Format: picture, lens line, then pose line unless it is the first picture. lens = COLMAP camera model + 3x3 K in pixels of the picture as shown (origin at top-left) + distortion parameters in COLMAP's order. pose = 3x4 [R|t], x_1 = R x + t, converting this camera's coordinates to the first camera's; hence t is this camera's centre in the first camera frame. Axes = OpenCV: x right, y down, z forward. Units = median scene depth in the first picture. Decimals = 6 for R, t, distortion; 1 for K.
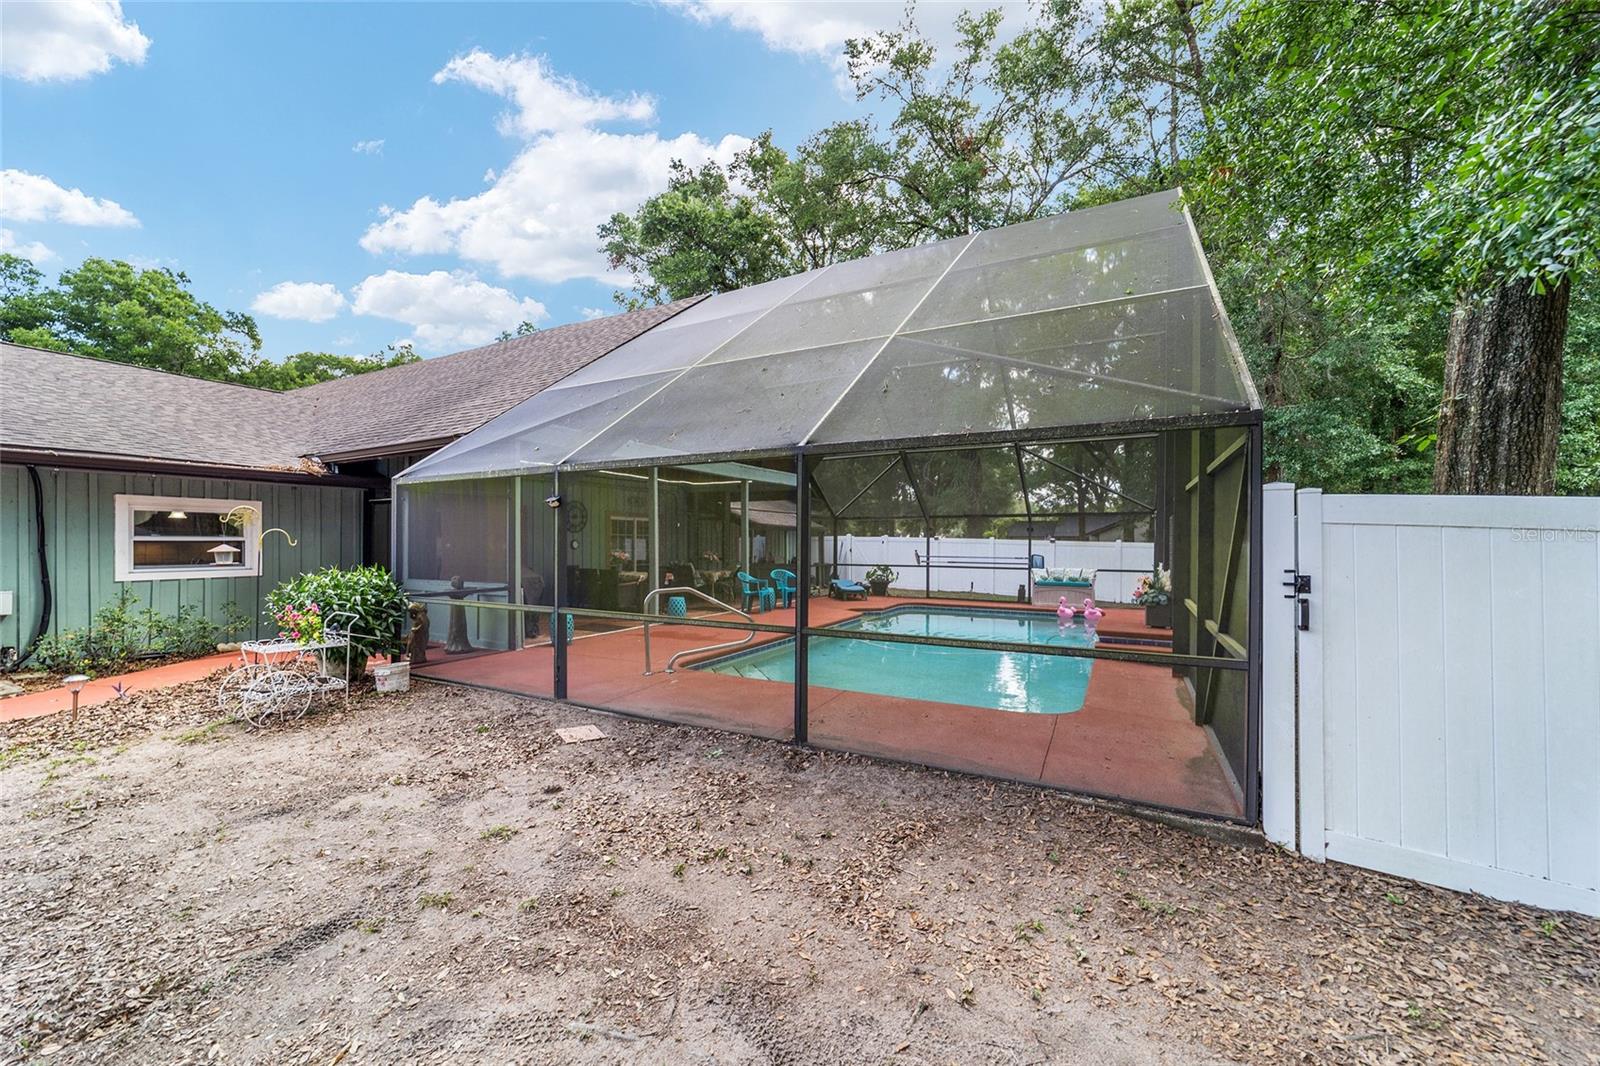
lens RADIAL K [[613.6, 0, 799.2], [0, 613.6, 539.7], [0, 0, 1]] dist [-0.001681, -0.000202]
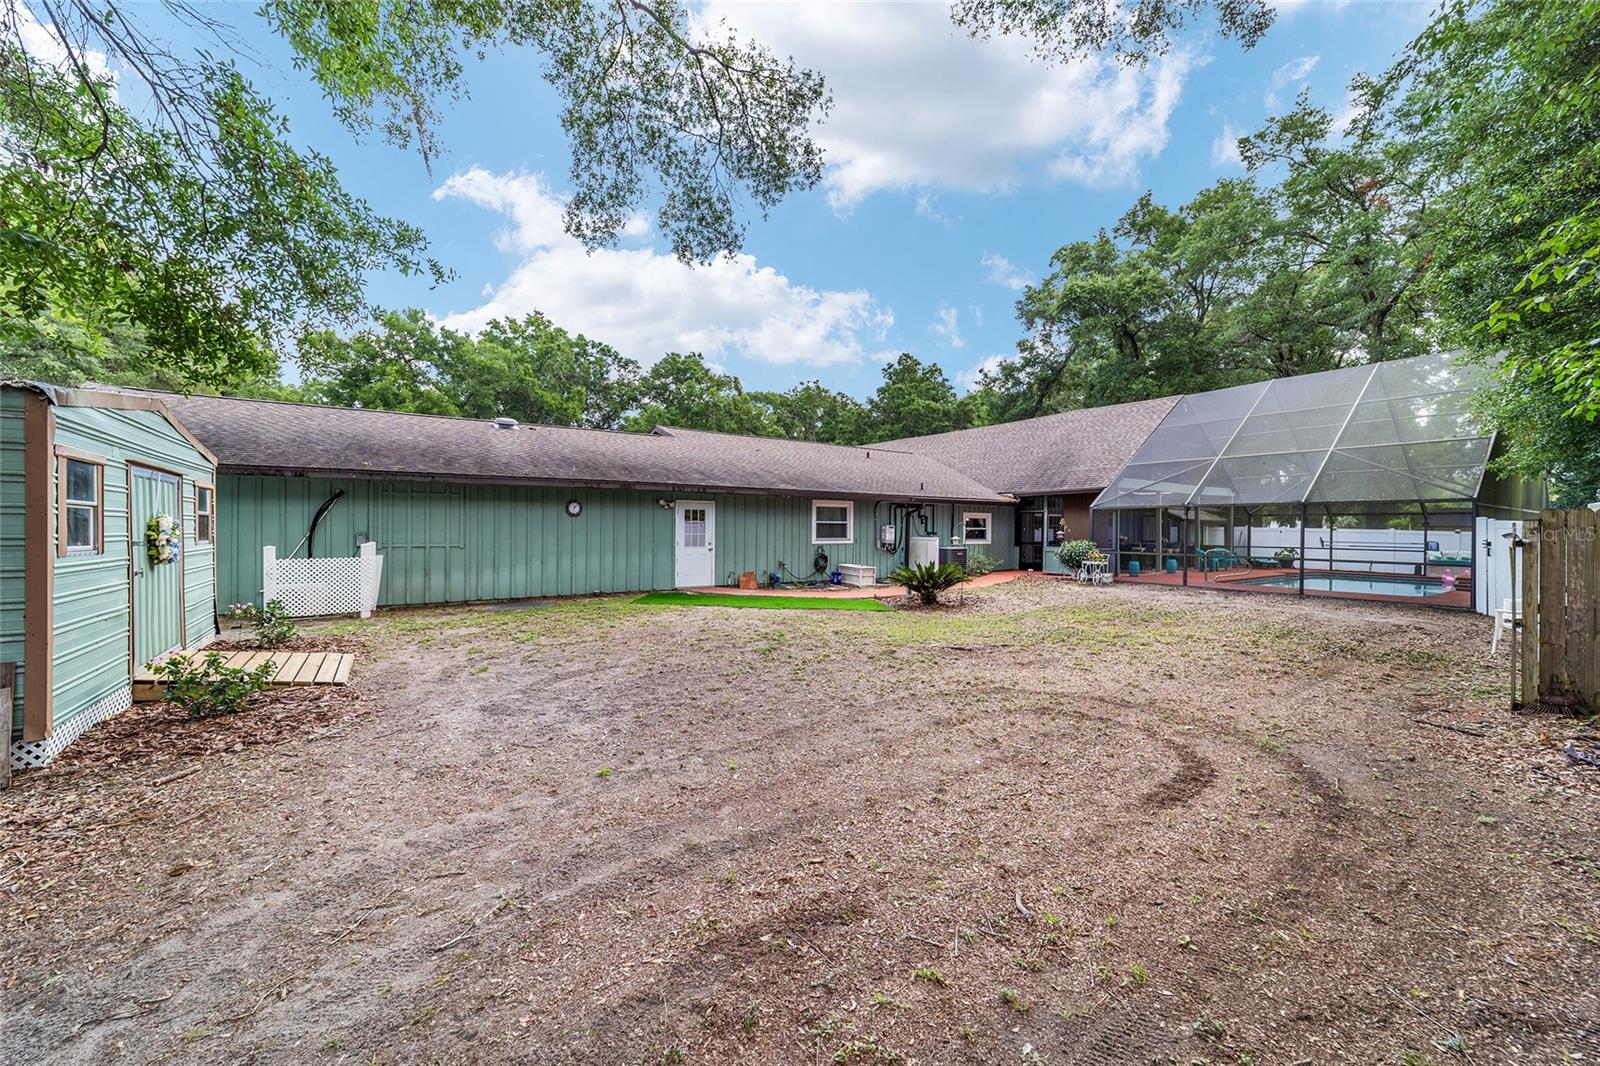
lens RADIAL K [[613.6, 0, 801.2], [0, 613.6, 522.6], [0, 0, 1]] dist [-0.001681, -0.000202]
pose [[0.891433, 0.000539, -0.453152, -0.257204], [-0.003445, 0.999978, -0.005586, -0.005402], [0.453139, 0.006540, 0.891416, -0.880645]]
